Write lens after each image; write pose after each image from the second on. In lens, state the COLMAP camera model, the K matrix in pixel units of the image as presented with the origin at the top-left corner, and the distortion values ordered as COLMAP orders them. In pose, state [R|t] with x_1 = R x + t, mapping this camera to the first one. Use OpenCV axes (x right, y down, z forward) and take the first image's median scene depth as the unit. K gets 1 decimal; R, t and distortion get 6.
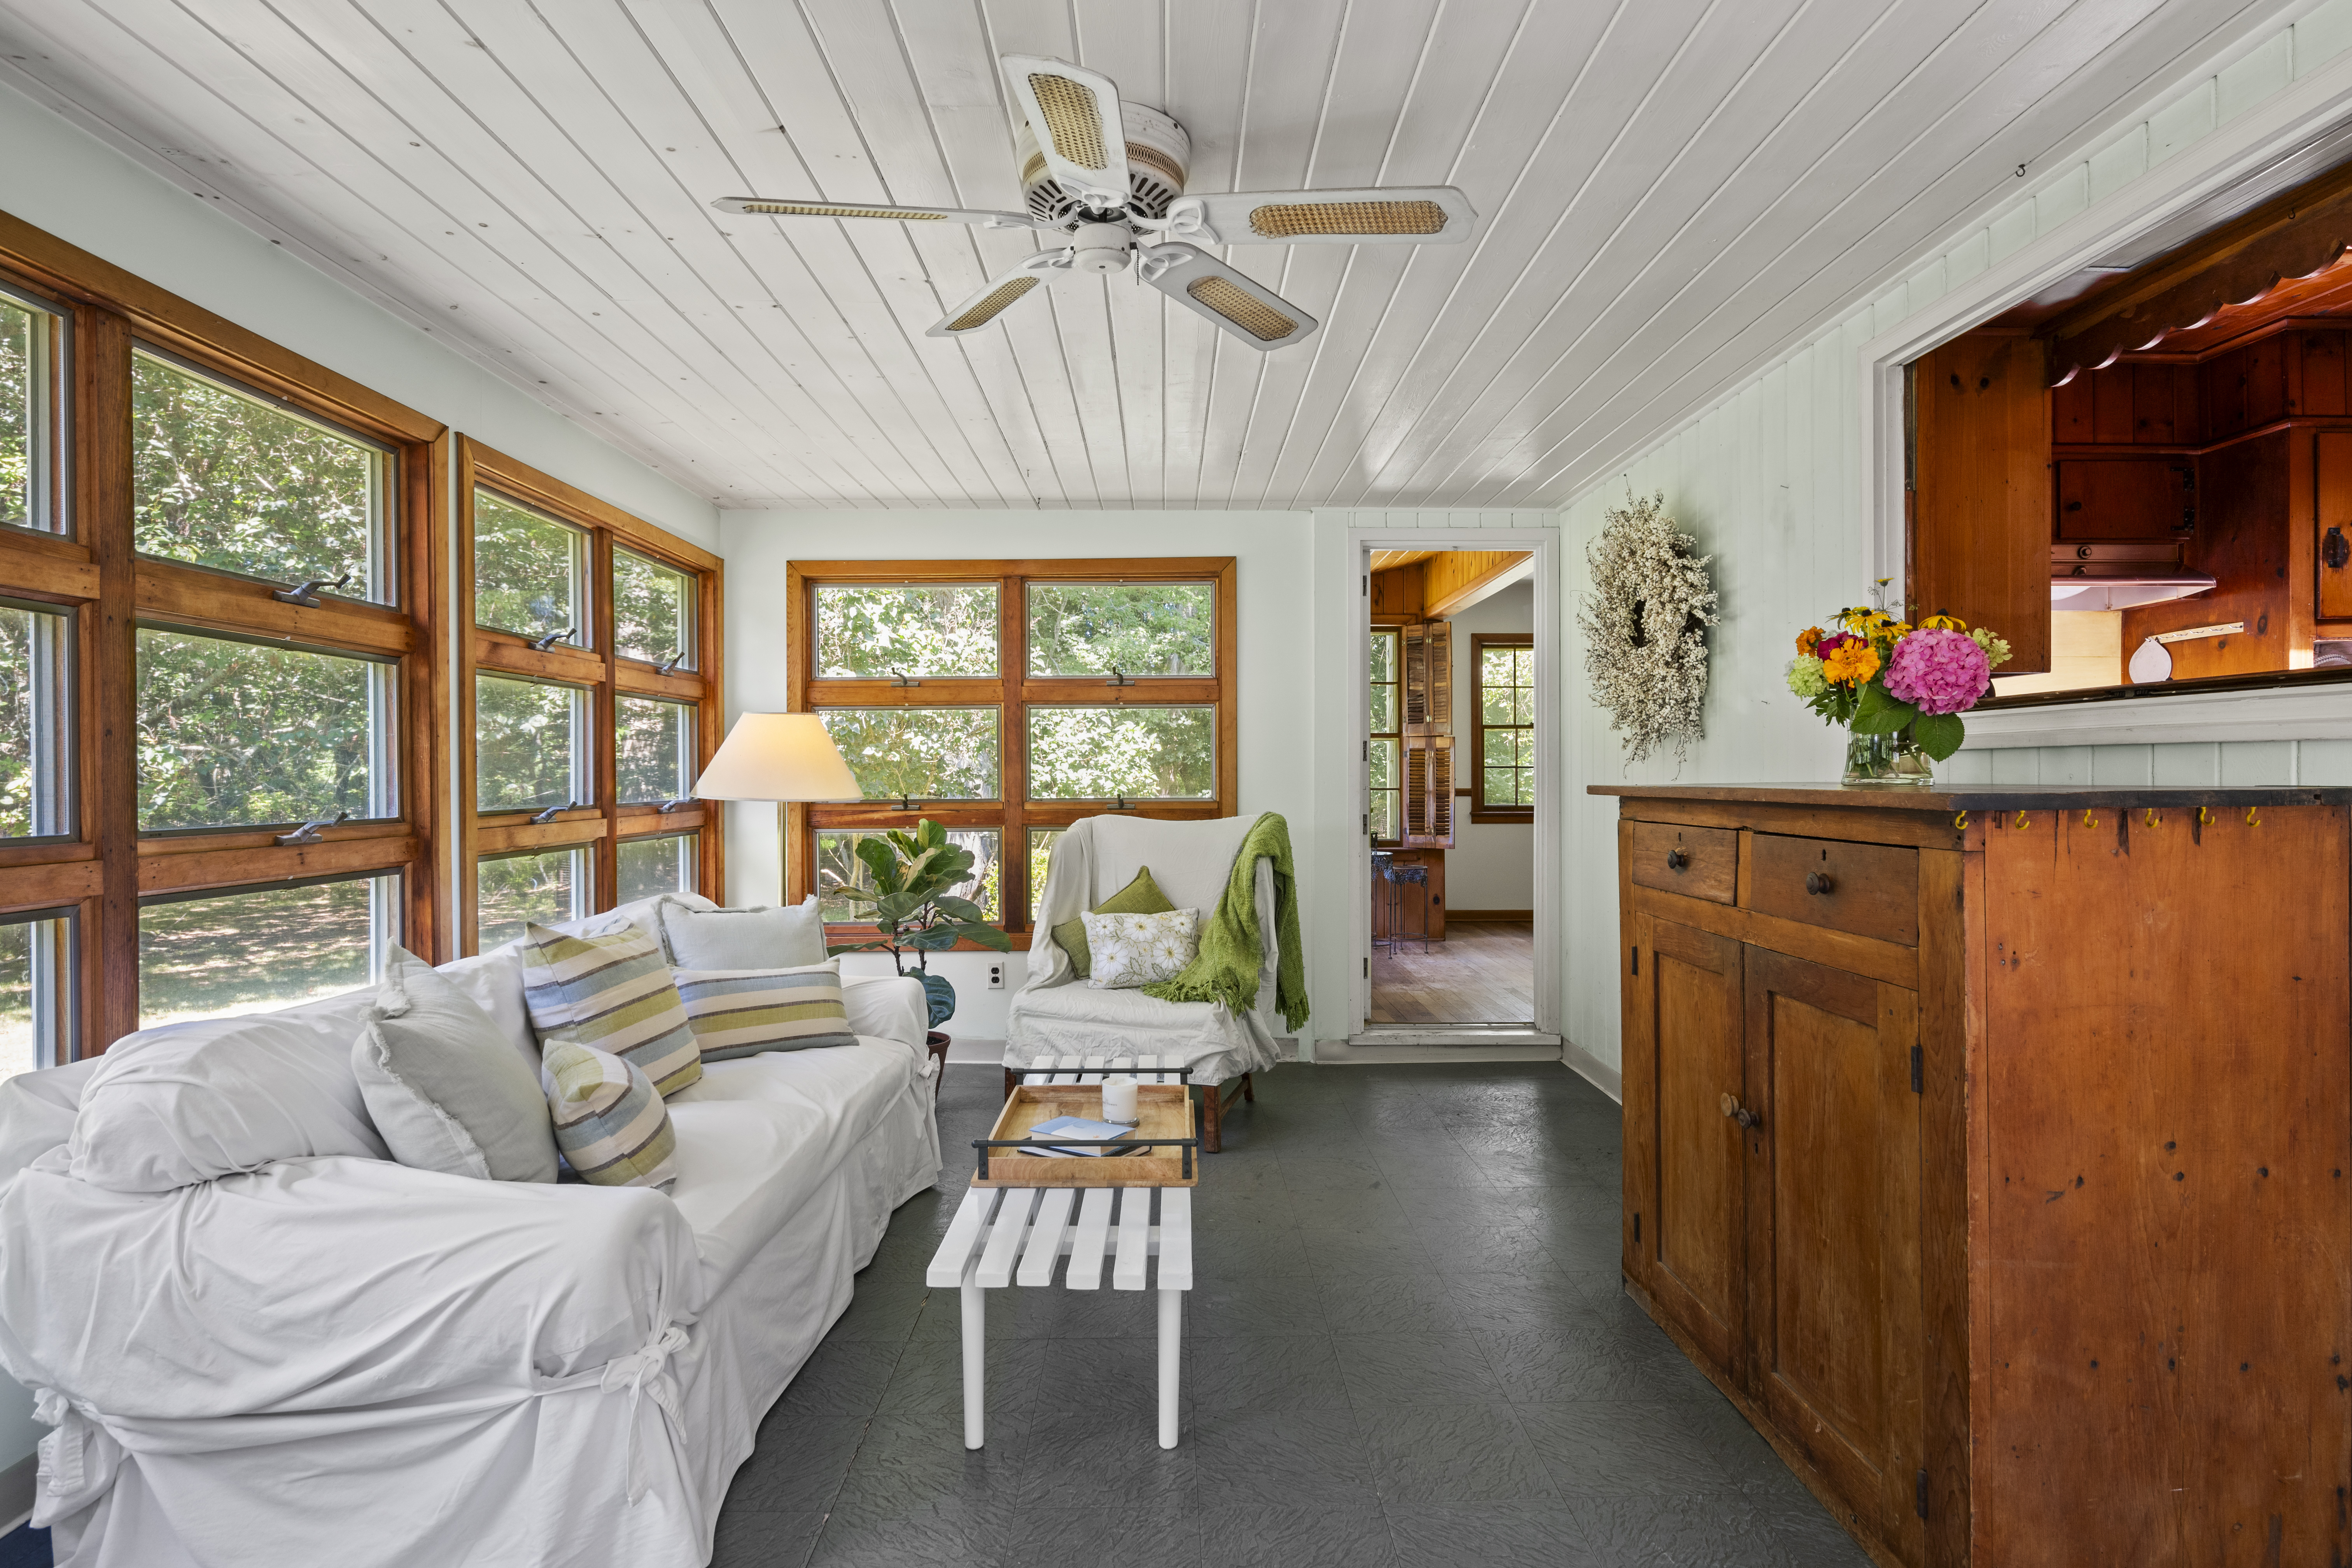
lens RADIAL K [[1201.2, 0, 1169.7], [0, 1201.2, 773.4], [0, 0, 1]] dist [-0.003955, -0.000597]
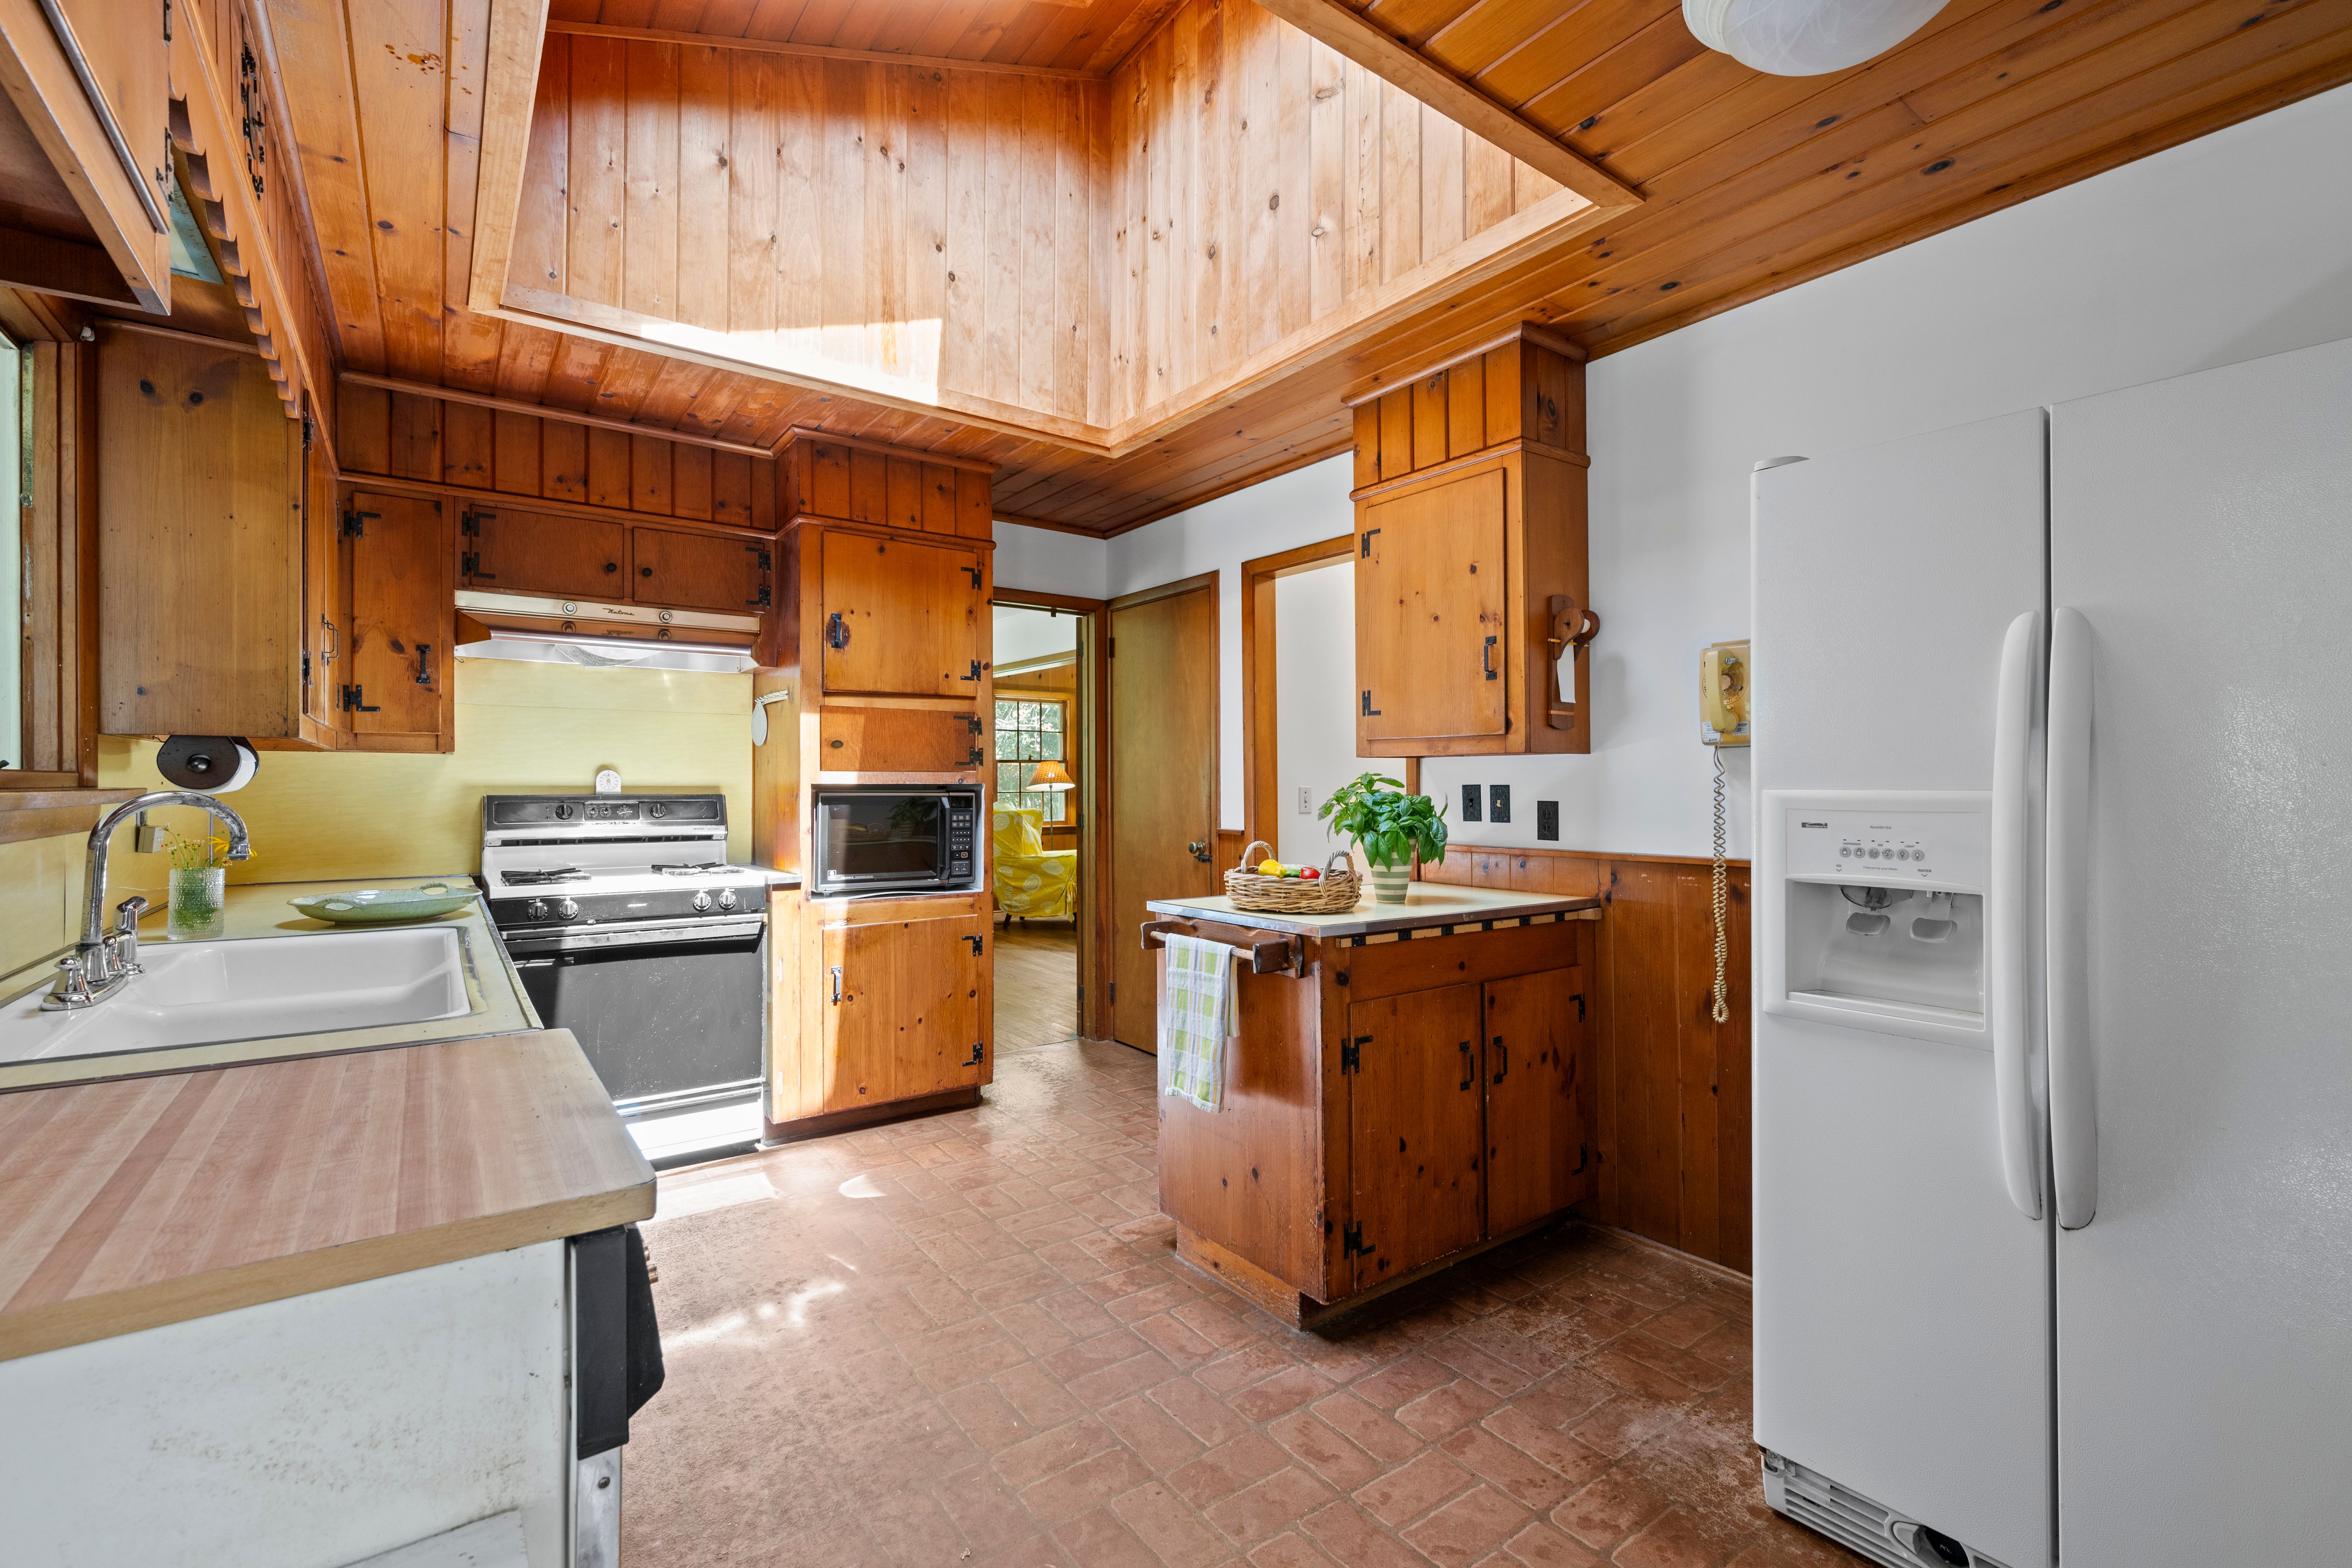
lens RADIAL K [[1041.0, 0, 1188.0], [0, 1041.0, 774.4], [0, 0, 1]] dist [-0.002159, 0.000306]
pose [[0.808029, 0.007224, 0.589099, 0.636955], [0.000585, 0.999914, -0.013065, -0.035008], [-0.589143, 0.010901, 0.807955, -0.017797]]
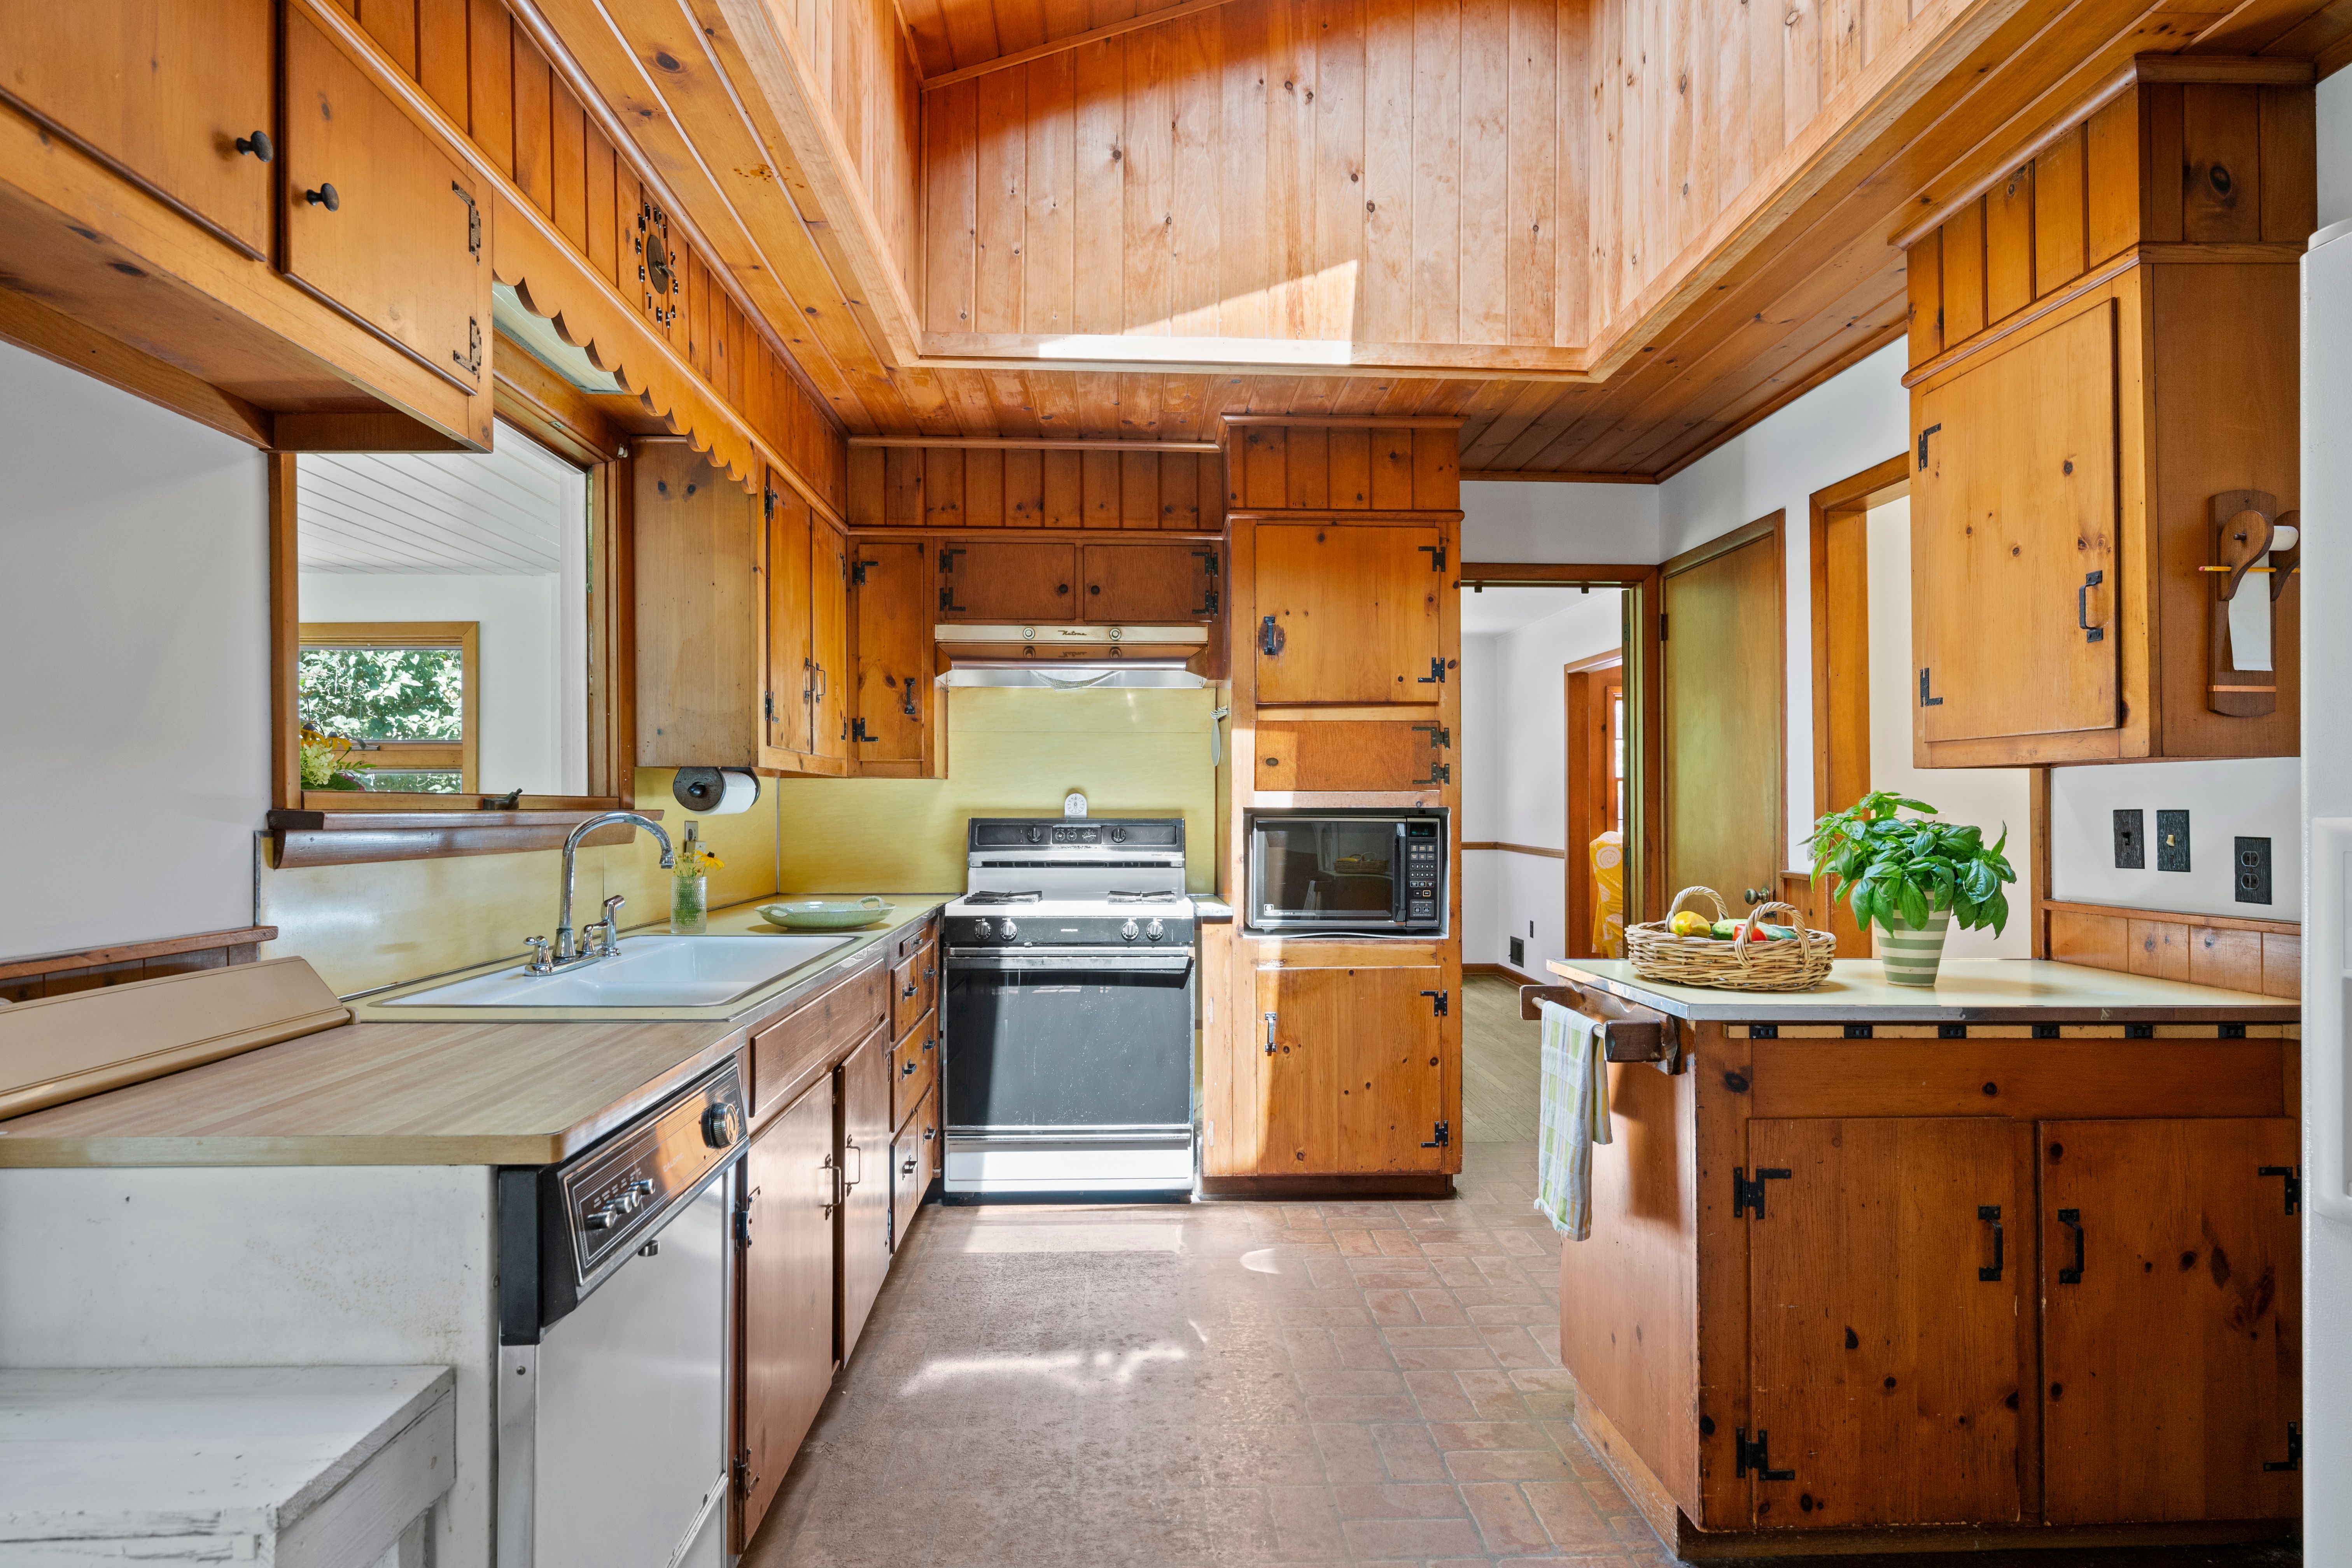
lens RADIAL K [[1288.8, 0, 1166.6], [0, 1288.8, 801.1], [0, 0, 1]] dist [-0.001388, 0.000467]
pose [[0.999386, 0.003244, 0.034890, 0.823050], [-0.002932, 0.999955, -0.008971, -0.034471], [-0.034917, 0.008863, 0.999351, -0.108841]]
